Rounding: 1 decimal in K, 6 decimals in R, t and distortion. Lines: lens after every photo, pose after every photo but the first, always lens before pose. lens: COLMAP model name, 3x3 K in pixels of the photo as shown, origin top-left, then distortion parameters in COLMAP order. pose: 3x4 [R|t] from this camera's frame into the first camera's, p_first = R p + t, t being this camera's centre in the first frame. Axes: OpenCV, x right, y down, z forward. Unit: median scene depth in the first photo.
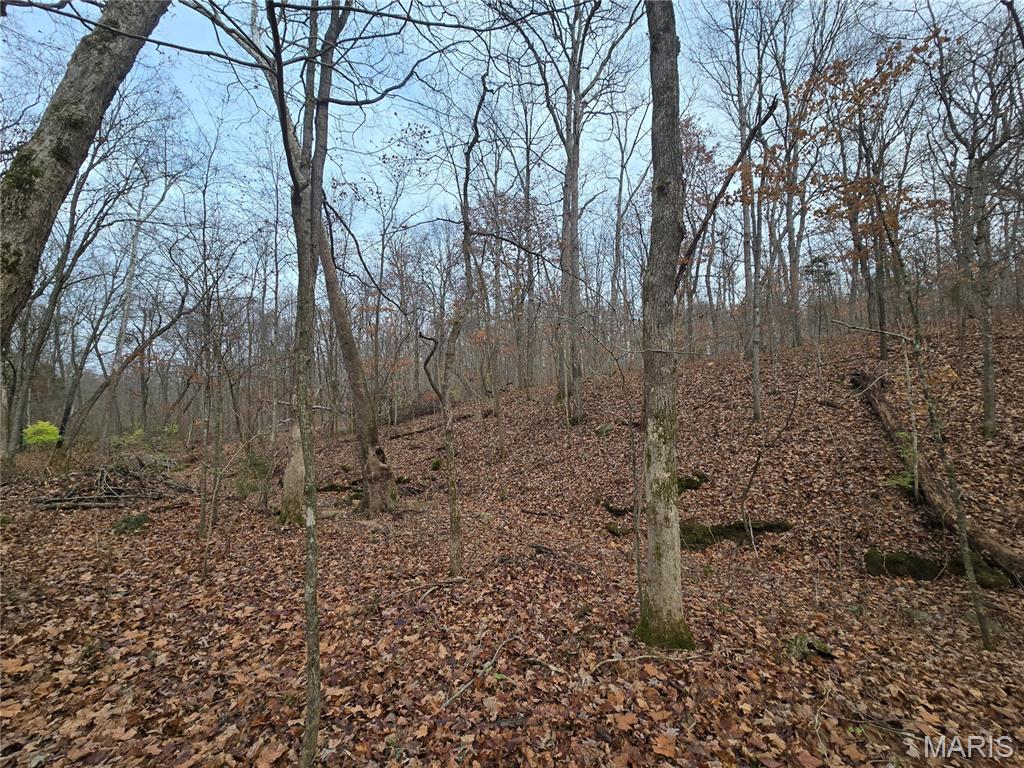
lens RADIAL K [[418.1, 0, 511.2], [0, 418.1, 389.6], [0, 0, 1]] dist [-0.003775, 0.003102]
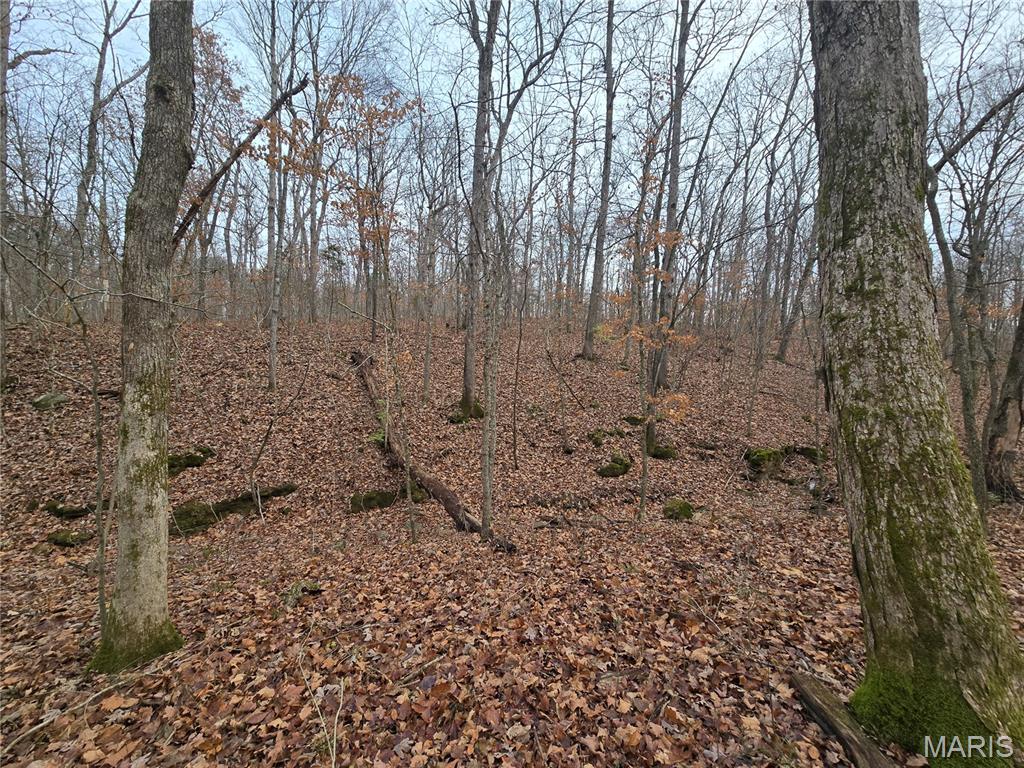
lens RADIAL K [[418.1, 0, 507.1], [0, 418.1, 389.0], [0, 0, 1]] dist [-0.003775, 0.003102]
pose [[0.504619, 0.010569, 0.863278, 0.006441], [-0.072097, 0.996948, 0.029937, 0.001668], [-0.860327, -0.077346, 0.503841, 0.003236]]
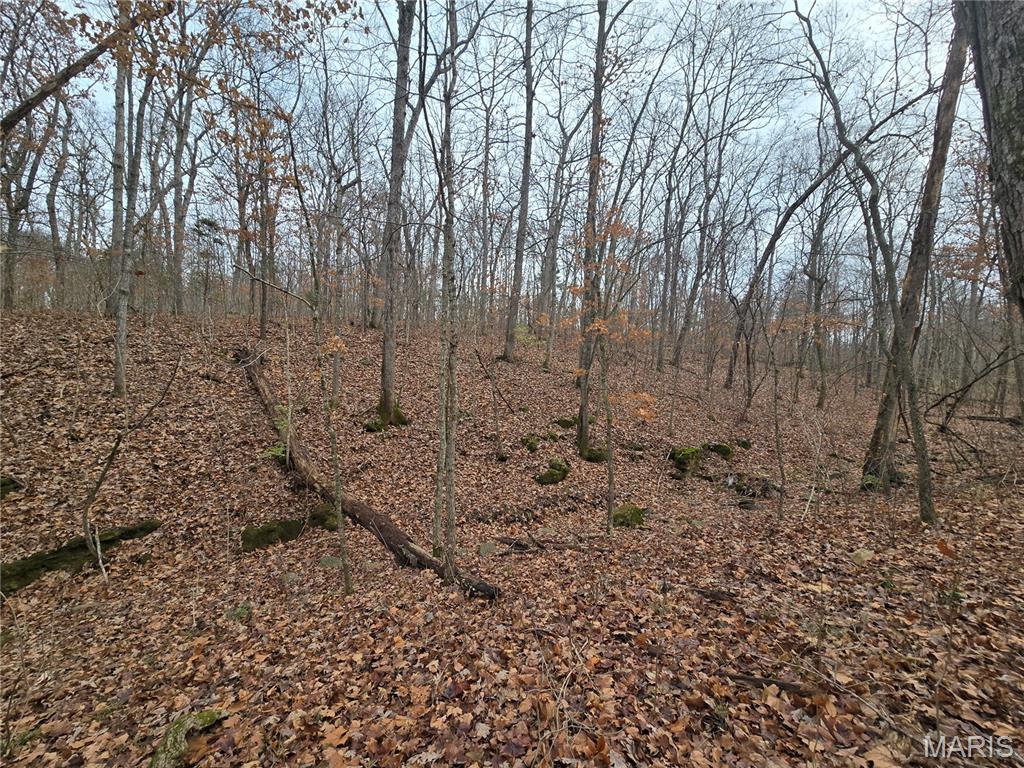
lens RADIAL K [[418.1, 0, 508.4], [0, 418.1, 390.4], [0, 0, 1]] dist [-0.003775, 0.003102]
pose [[0.286619, 0.017270, 0.957889, 0.079823], [-0.068350, 0.997658, 0.002464, 0.020709], [-0.955603, -0.066178, 0.287128, 0.131177]]
